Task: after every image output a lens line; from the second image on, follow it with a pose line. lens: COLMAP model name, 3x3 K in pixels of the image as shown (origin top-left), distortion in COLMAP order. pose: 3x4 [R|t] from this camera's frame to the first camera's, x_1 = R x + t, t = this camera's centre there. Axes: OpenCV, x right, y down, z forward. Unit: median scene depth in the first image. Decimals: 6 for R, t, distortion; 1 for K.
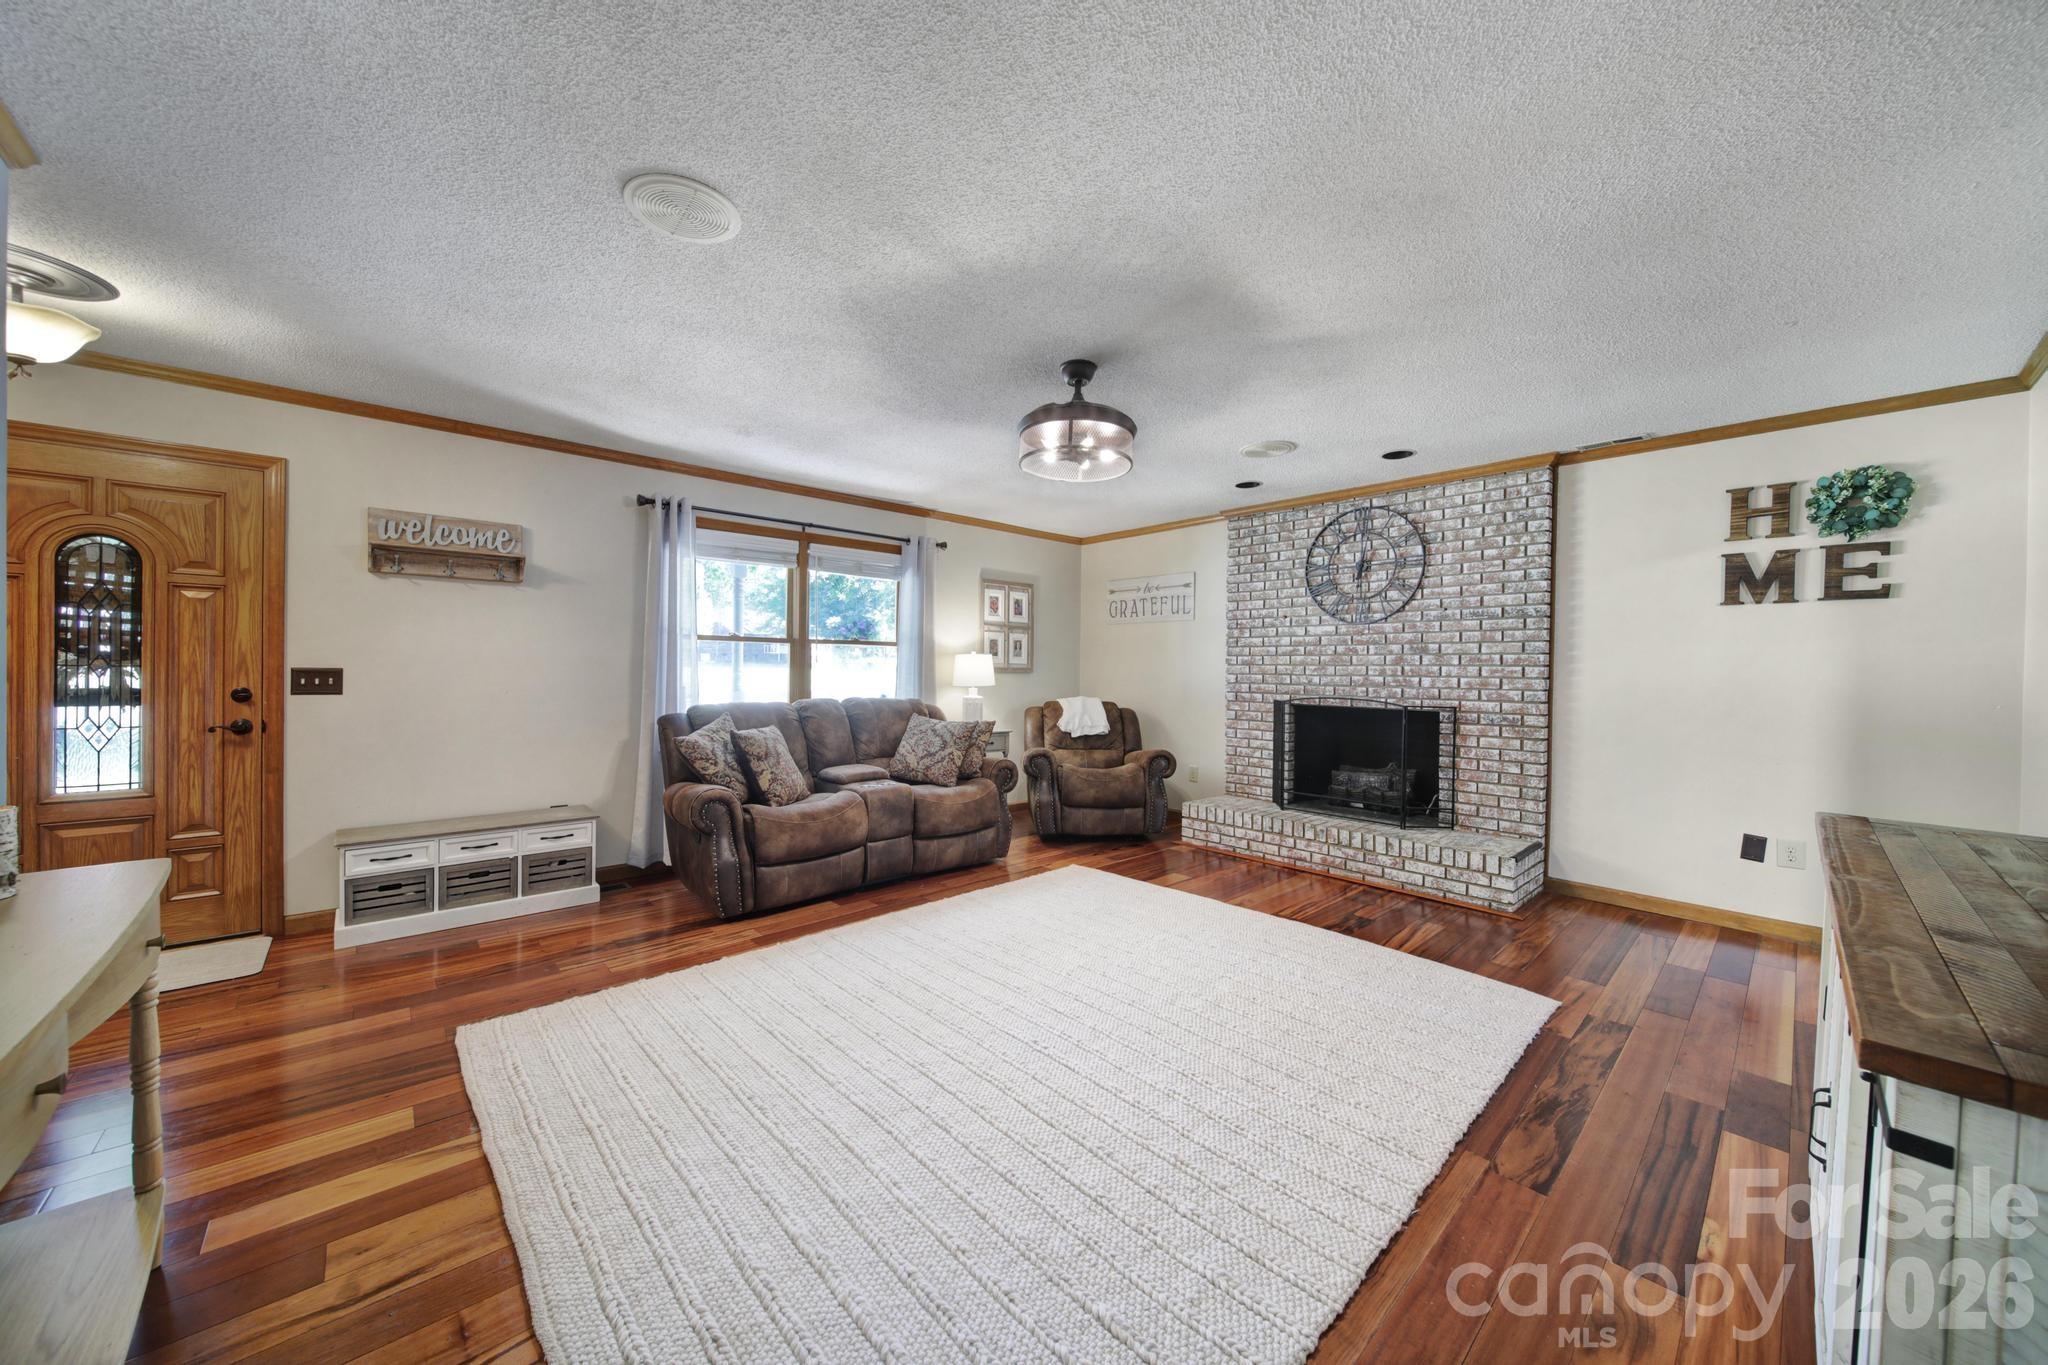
lens RADIAL K [[719.7, 0, 1022.6], [0, 719.7, 671.9], [0, 0, 1]] dist [-0.002032, -0.000092]
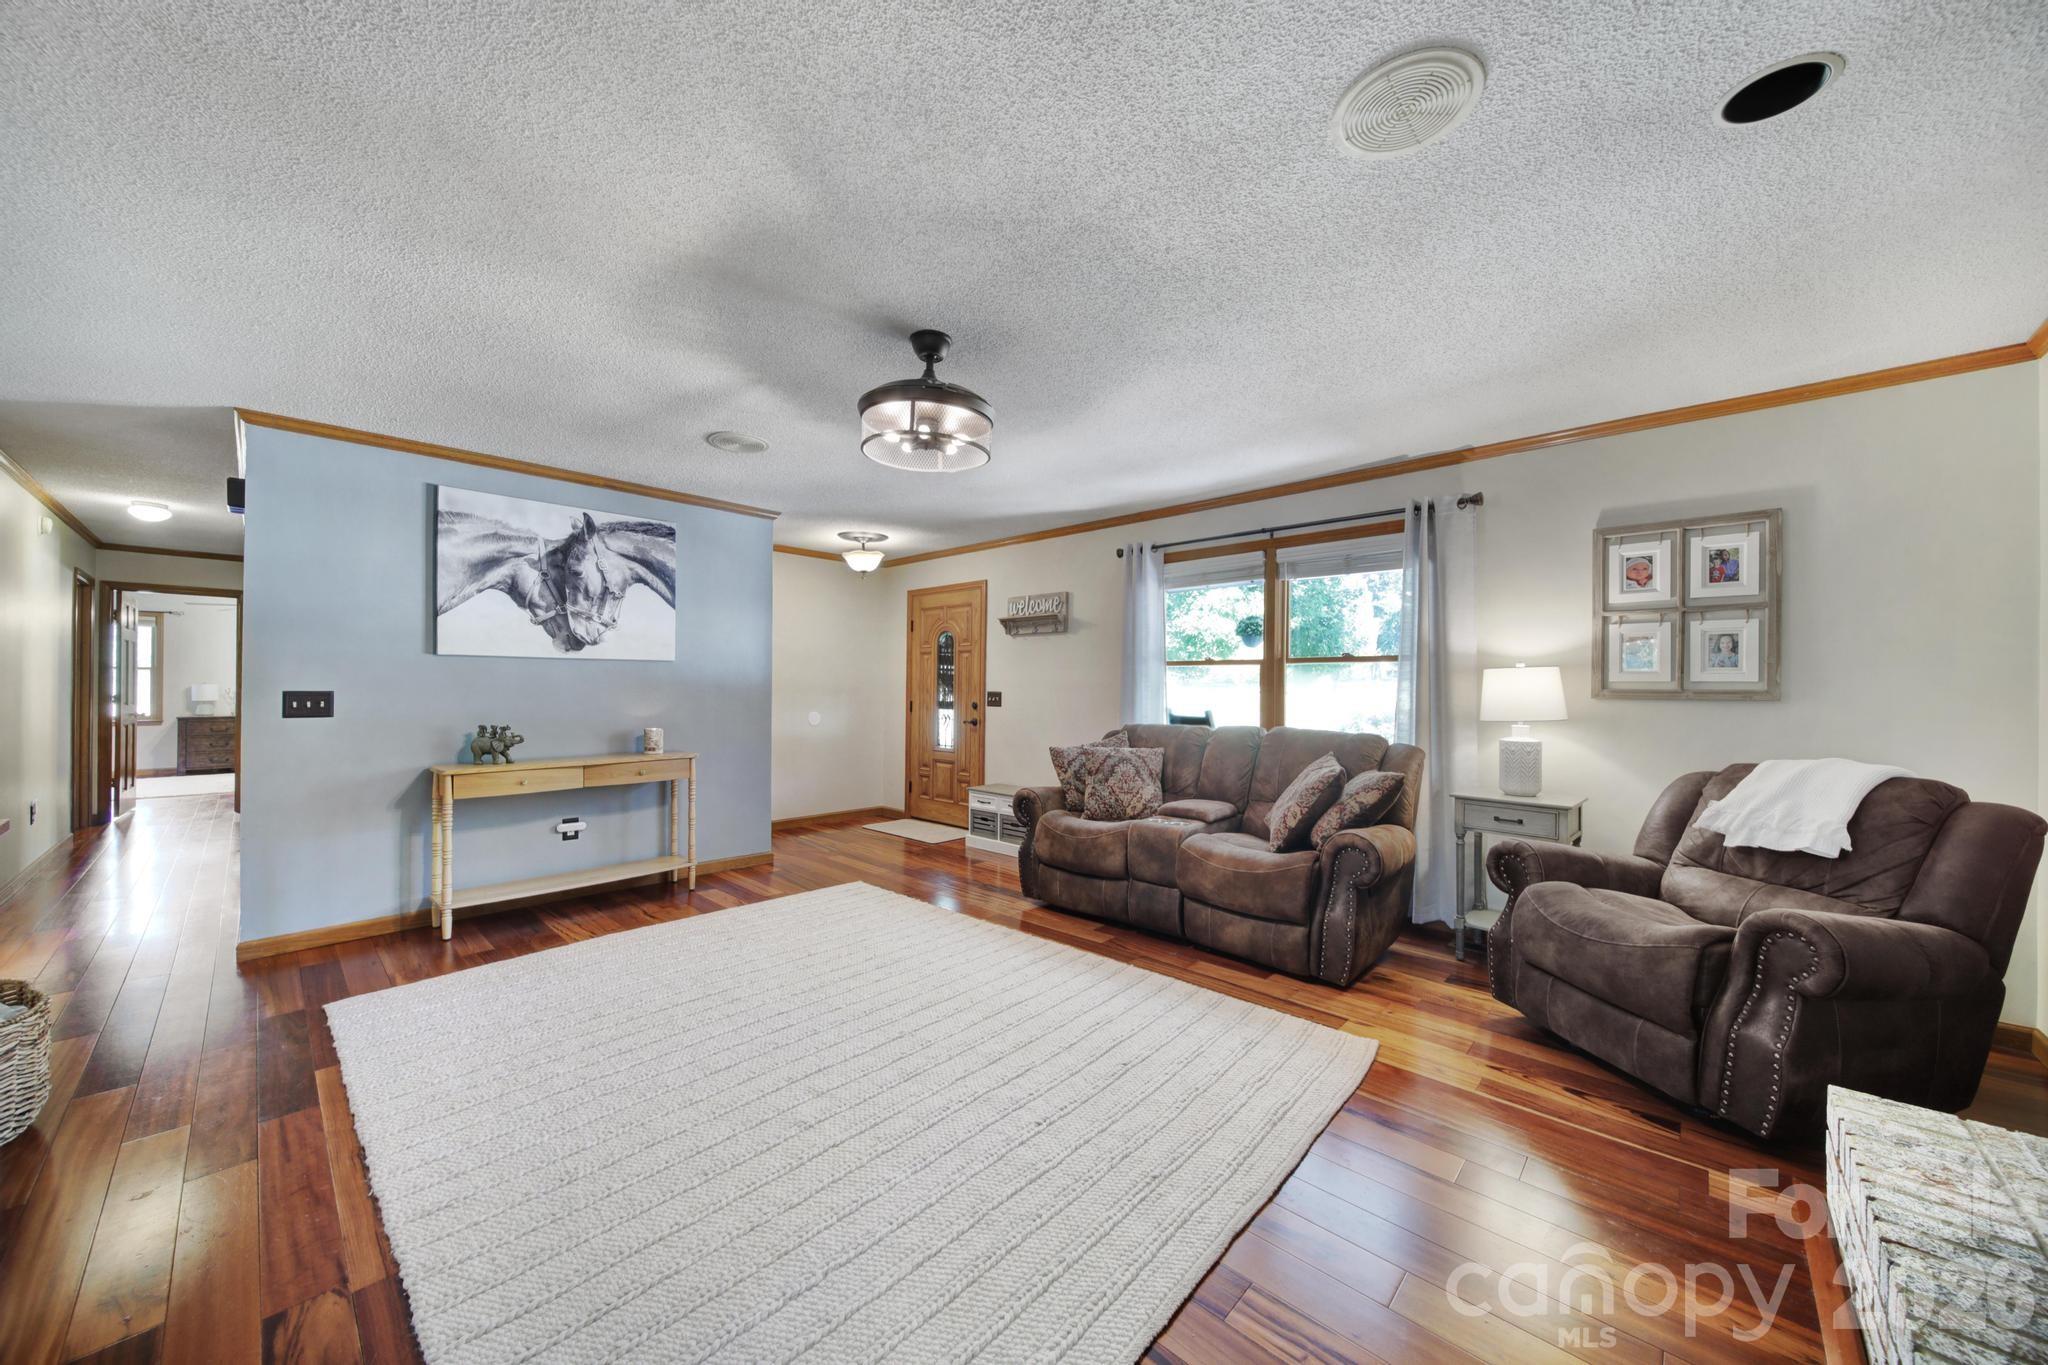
lens RADIAL K [[727.7, 0, 1021.9], [0, 727.7, 687.3], [0, 0, 1]] dist [-0.000067, 0.000011]
pose [[0.074354, -0.006853, -0.997208, 0.625957], [-0.005982, 0.999955, -0.007318, -0.002256], [0.997214, 0.006509, 0.074310, 0.689744]]
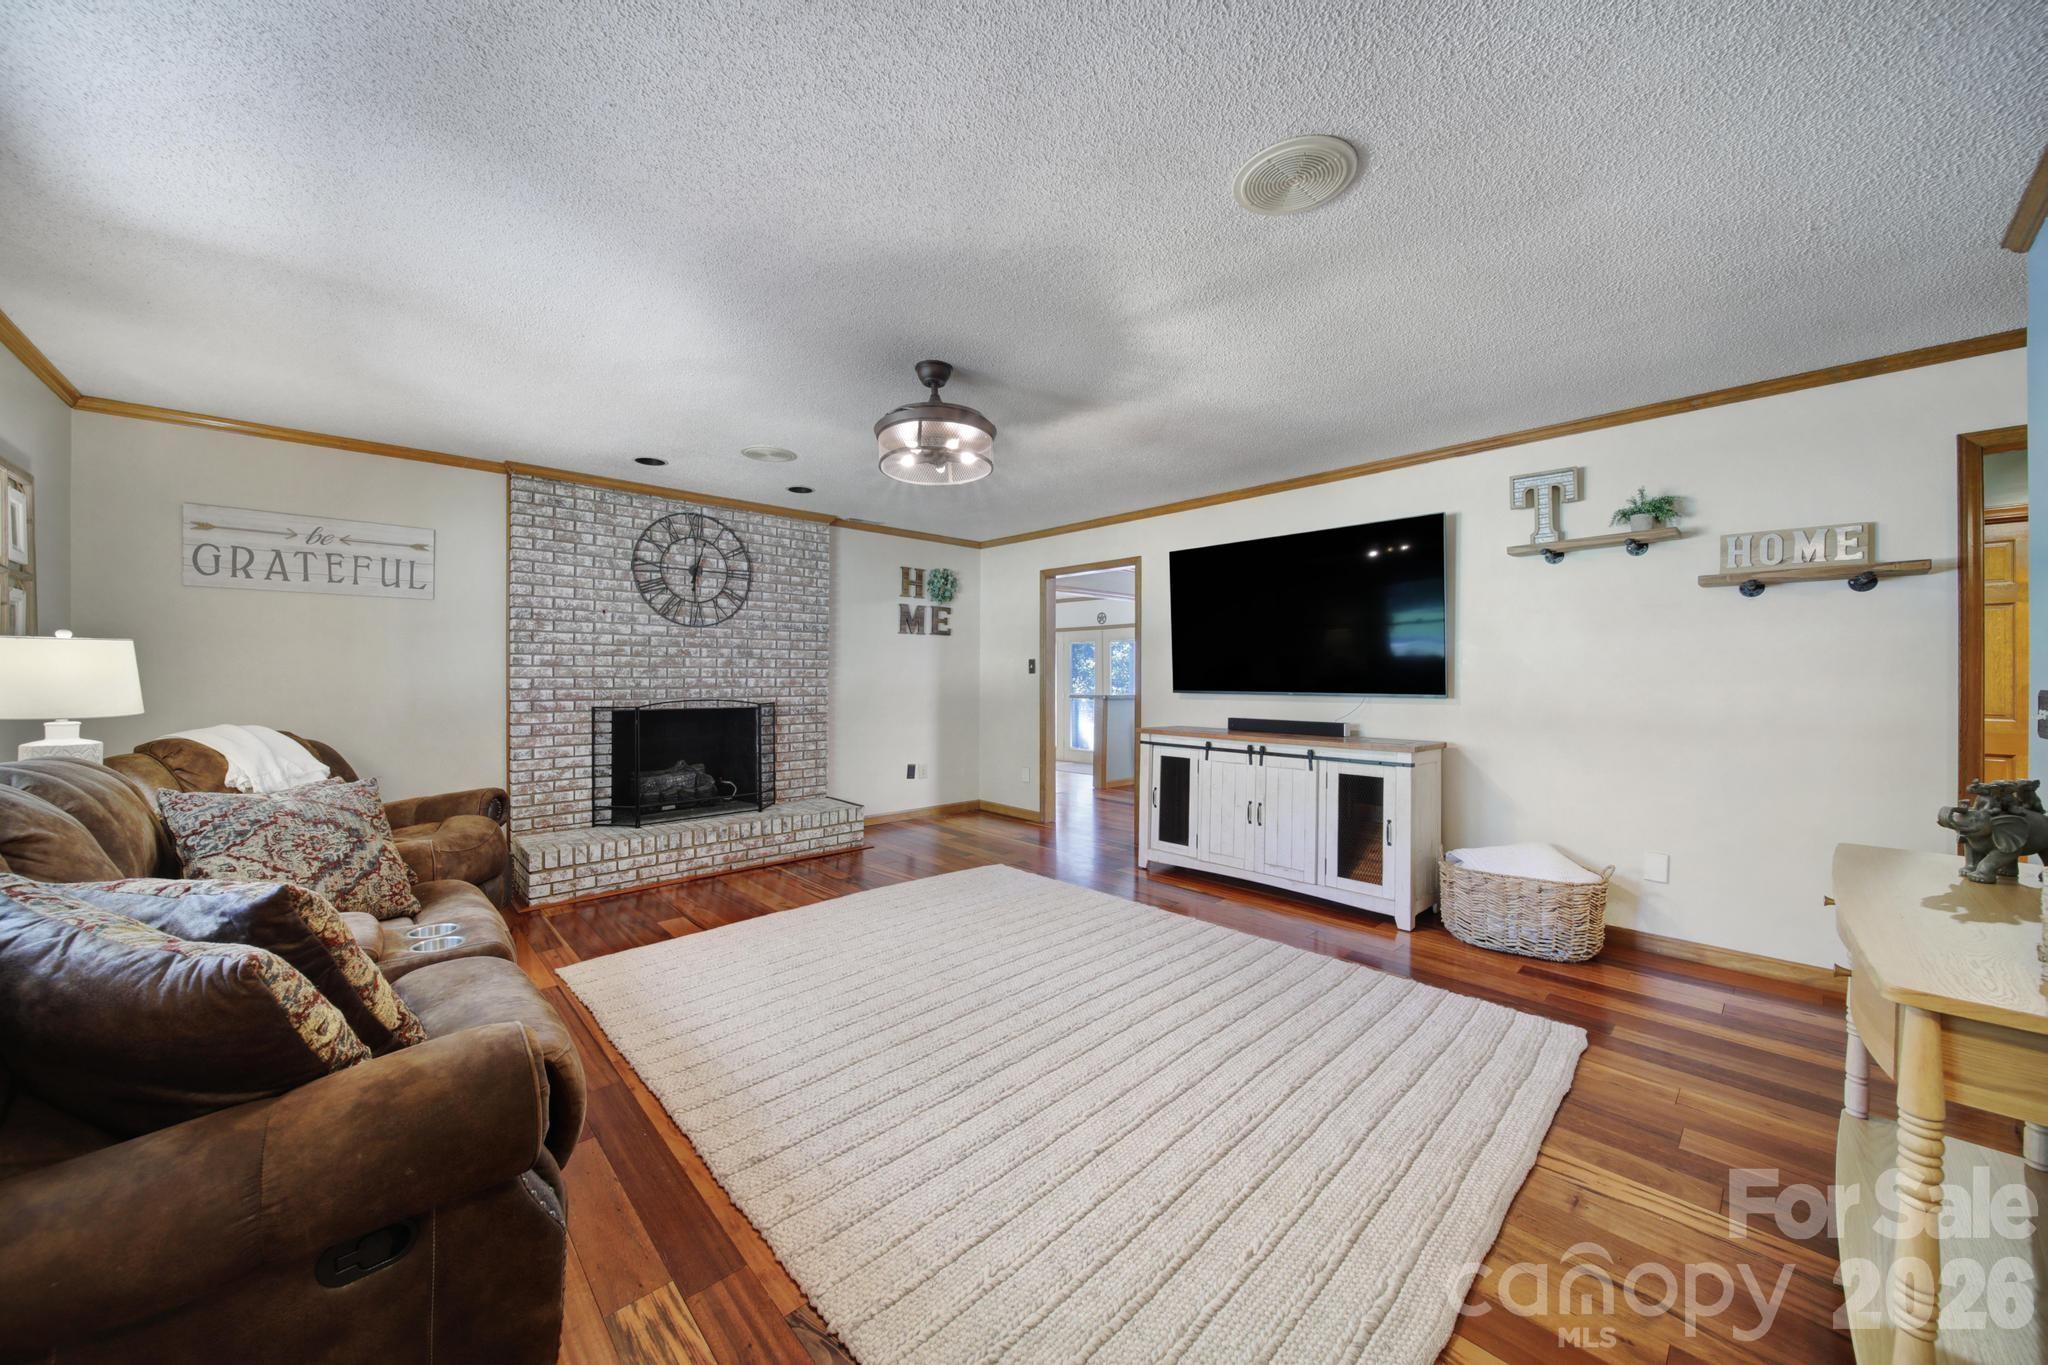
lens RADIAL K [[719.7, 0, 1022.6], [0, 719.7, 671.9], [0, 0, 1]] dist [-0.002032, -0.000092]
pose [[-0.012351, -0.006458, 0.999903, -0.600165], [0.001019, 0.999979, 0.006471, -0.009461], [-0.999923, 0.001099, -0.012344, 0.587499]]
